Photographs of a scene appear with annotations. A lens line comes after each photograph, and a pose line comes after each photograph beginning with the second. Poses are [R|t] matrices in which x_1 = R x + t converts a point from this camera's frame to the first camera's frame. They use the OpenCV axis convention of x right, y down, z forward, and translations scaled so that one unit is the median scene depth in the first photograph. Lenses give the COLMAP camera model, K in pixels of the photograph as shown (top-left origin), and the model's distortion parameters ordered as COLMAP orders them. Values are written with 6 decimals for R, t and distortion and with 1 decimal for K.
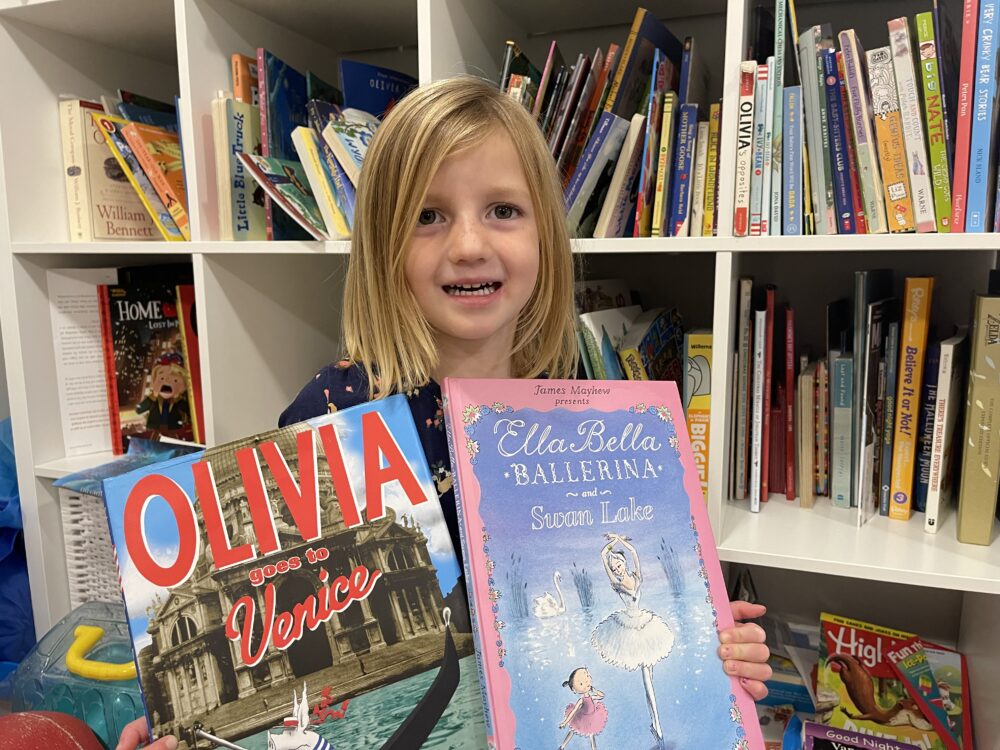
lens RADIAL K [[801.6, 0, 500.0], [0, 801.6, 375.0], [0, 0, 1]] dist [0.231239, -0.257782]
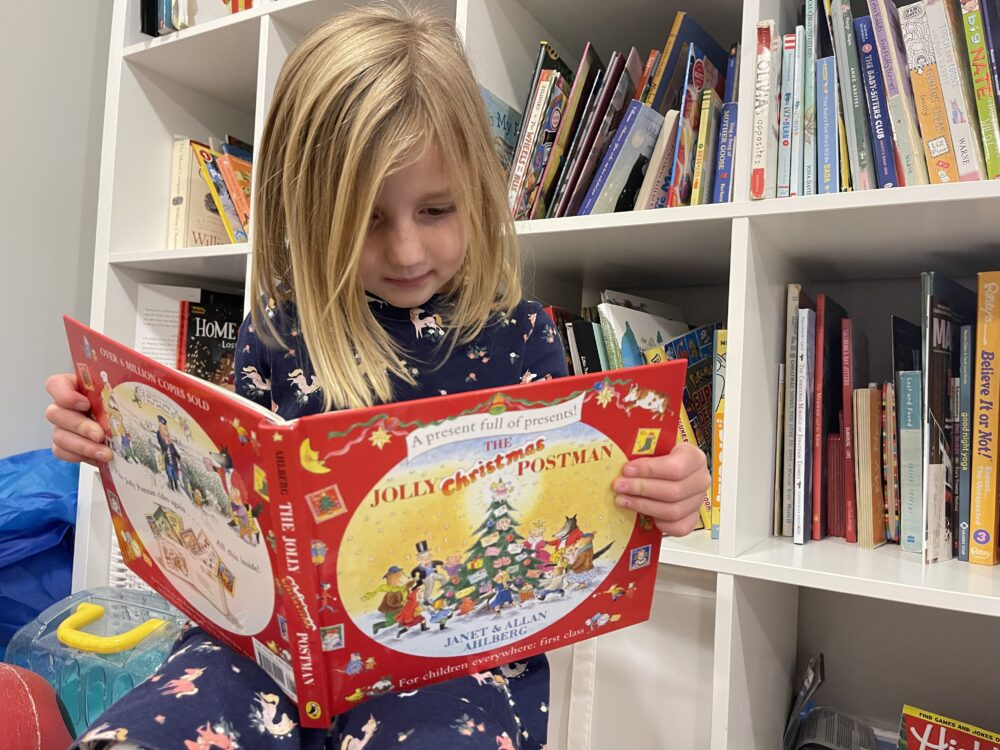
lens RADIAL K [[801.6, 0, 500.0], [0, 801.6, 375.0], [0, 0, 1]] dist [0.231239, -0.257782]
pose [[0.977933, 0.048810, -0.203135, 0.176492], [-0.089684, 0.976257, -0.197177, 0.195085], [0.188688, 0.211044, 0.959092, 0.088414]]
